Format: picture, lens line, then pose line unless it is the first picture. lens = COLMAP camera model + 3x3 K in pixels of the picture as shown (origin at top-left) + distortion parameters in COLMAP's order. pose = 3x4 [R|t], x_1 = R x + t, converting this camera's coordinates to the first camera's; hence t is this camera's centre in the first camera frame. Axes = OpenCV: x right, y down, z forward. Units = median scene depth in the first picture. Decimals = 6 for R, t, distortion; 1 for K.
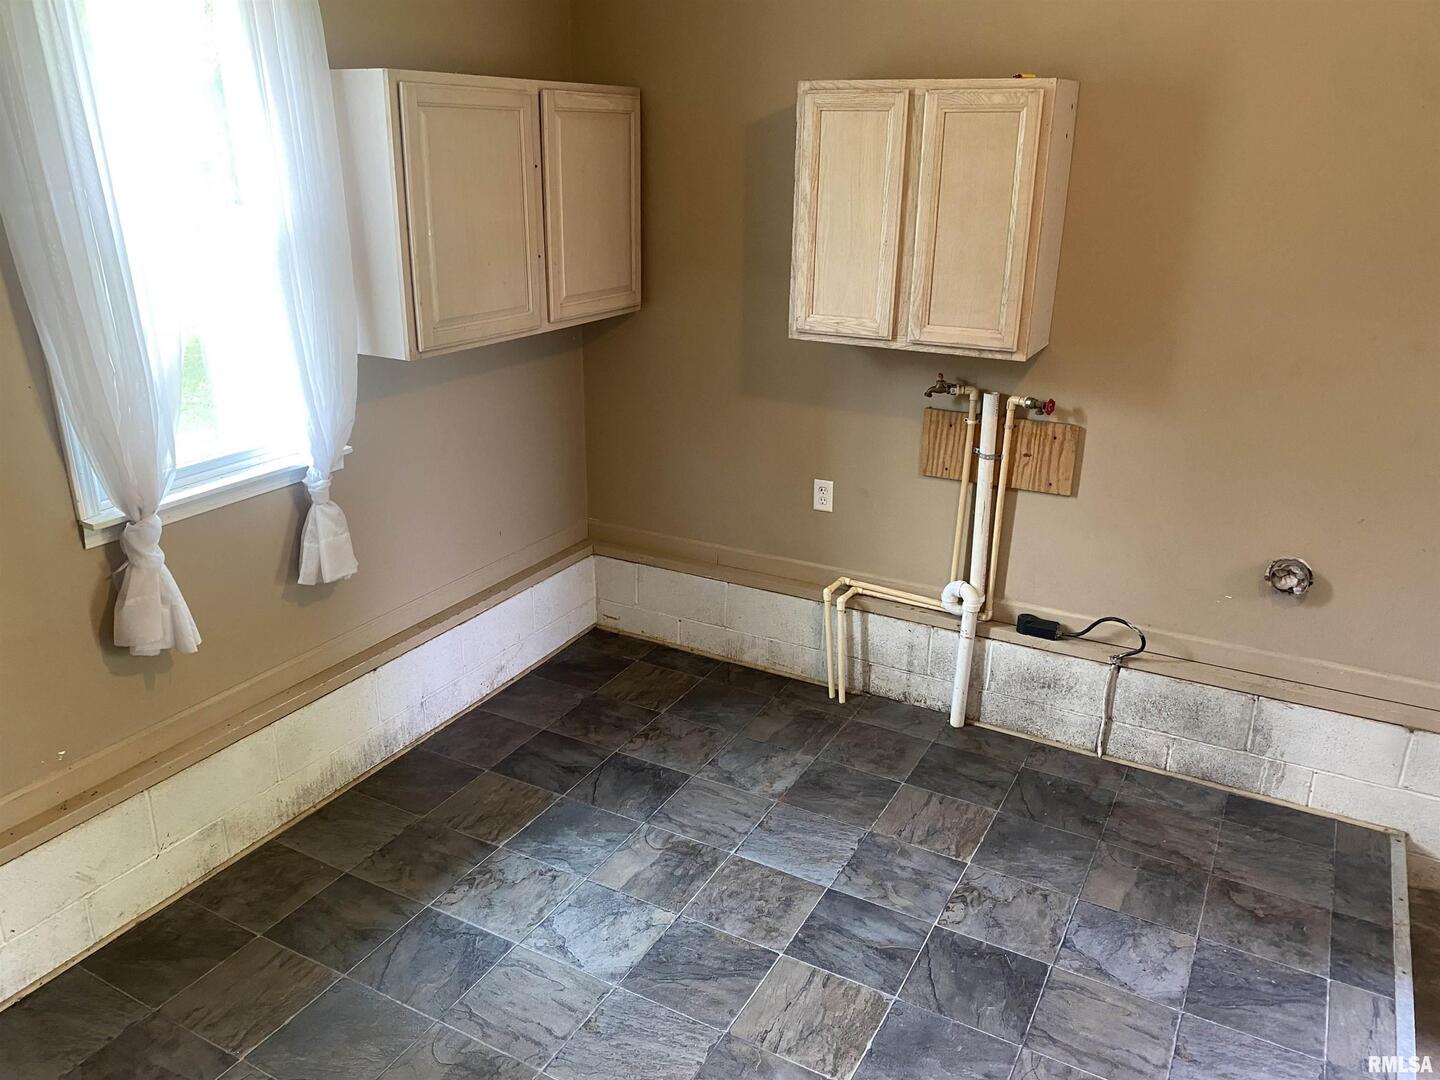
lens RADIAL K [[1088.5, 0, 720.0], [0, 1088.5, 540.0], [0, 0, 1]] dist [0.060982, -0.086187]
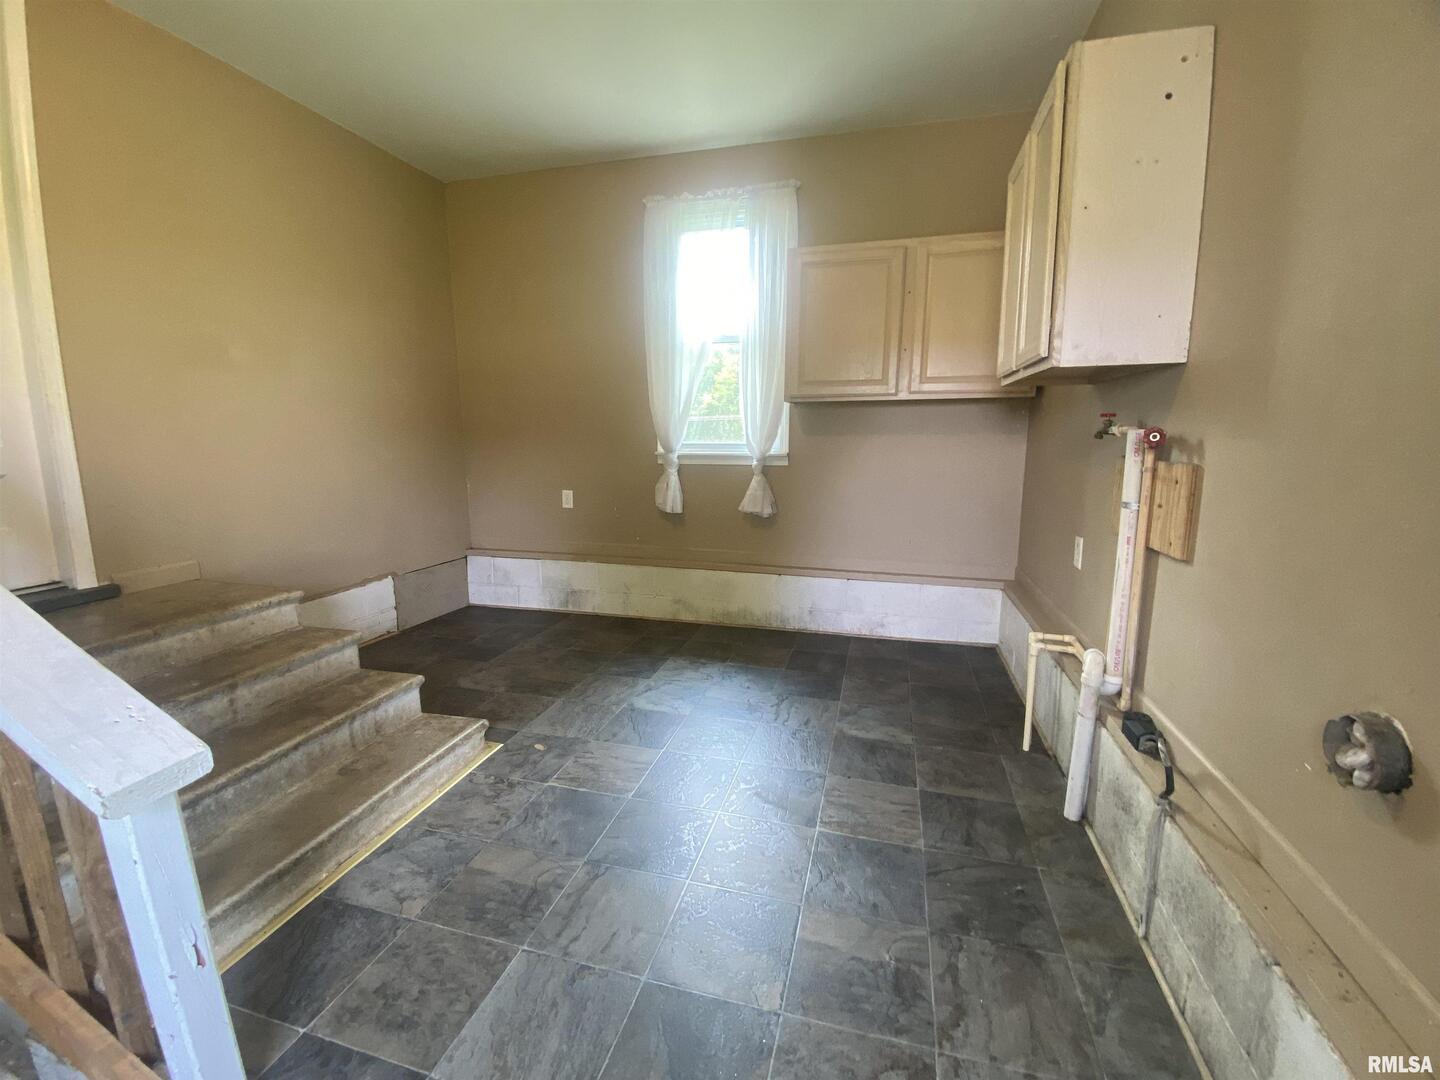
lens RADIAL K [[598.9, 0, 720.0], [0, 598.9, 540.0], [0, 0, 1]] dist [-0.033223, -0.000171]
pose [[0.233732, 0.157988, -0.959380, 0.634894], [-0.333479, 0.939885, 0.073533, 0.021484], [0.913324, 0.302746, 0.272367, 0.610913]]
